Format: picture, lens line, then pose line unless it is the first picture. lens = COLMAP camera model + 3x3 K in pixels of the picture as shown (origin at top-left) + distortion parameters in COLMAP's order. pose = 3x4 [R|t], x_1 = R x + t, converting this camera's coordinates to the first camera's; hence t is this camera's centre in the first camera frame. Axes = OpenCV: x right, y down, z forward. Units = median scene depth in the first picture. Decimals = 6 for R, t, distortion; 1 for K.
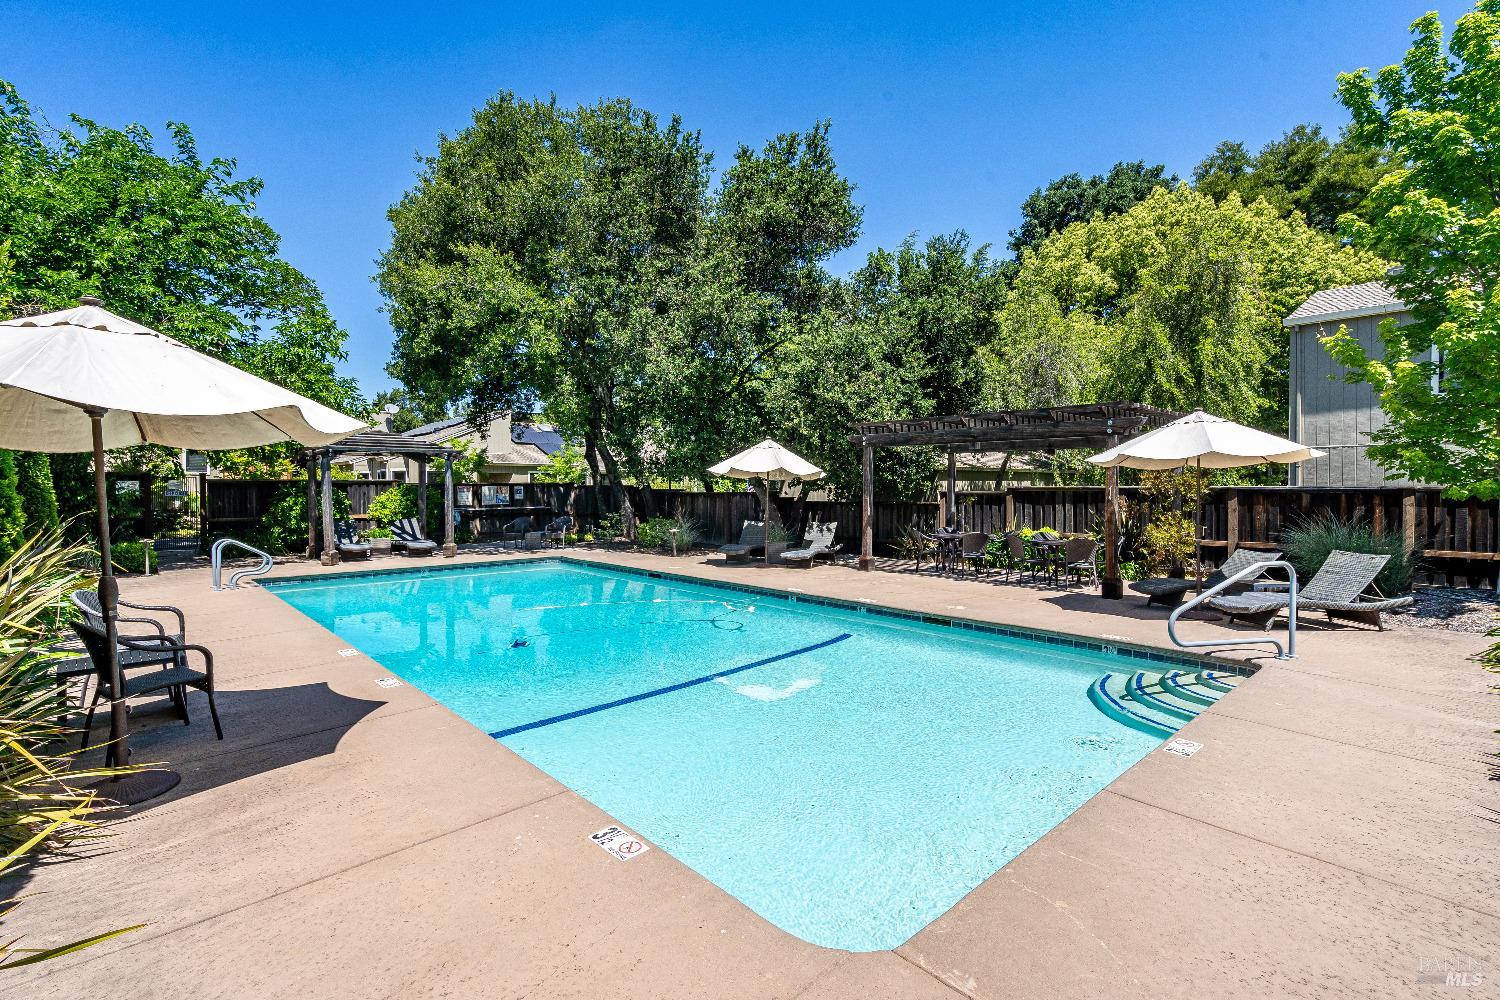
lens RADIAL K [[718.3, 0, 750.0], [0, 718.3, 500.0], [0, 0, 1]] dist [-0.036133, 0.000186]
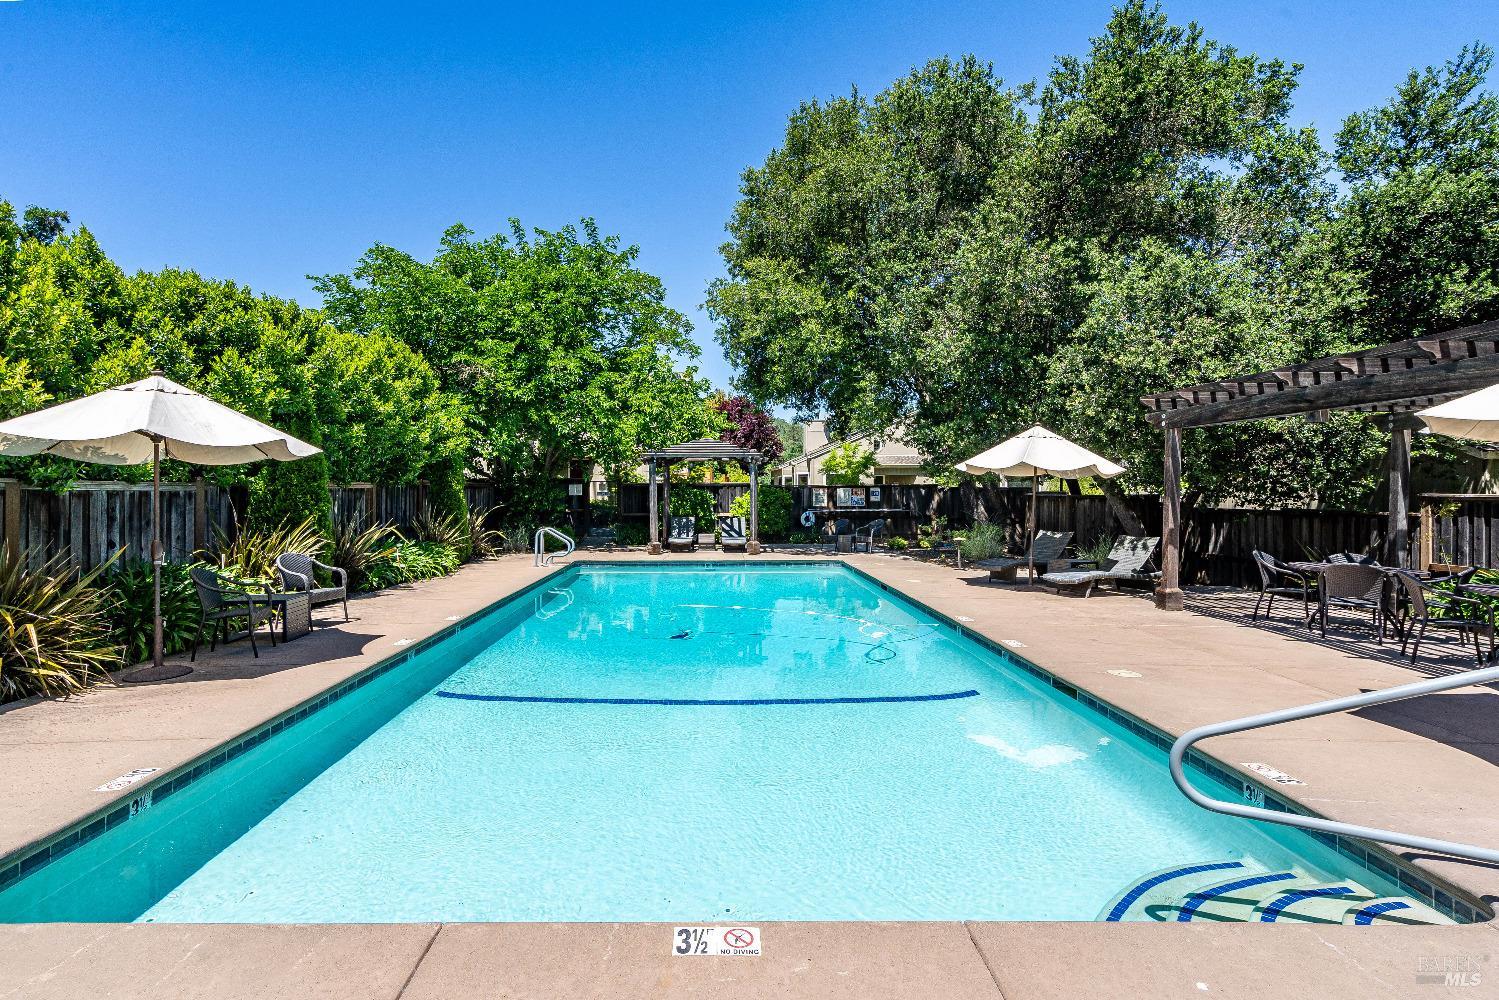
lens RADIAL K [[717.8, 0, 749.5], [0, 717.8, 500.0], [0, 0, 1]] dist [-0.036133, 0.000186]
pose [[0.706930, 0.007665, -0.707242, 0.329905], [-0.012451, 0.999921, -0.001609, 0.000778], [0.707174, 0.009943, 0.706970, 0.226267]]
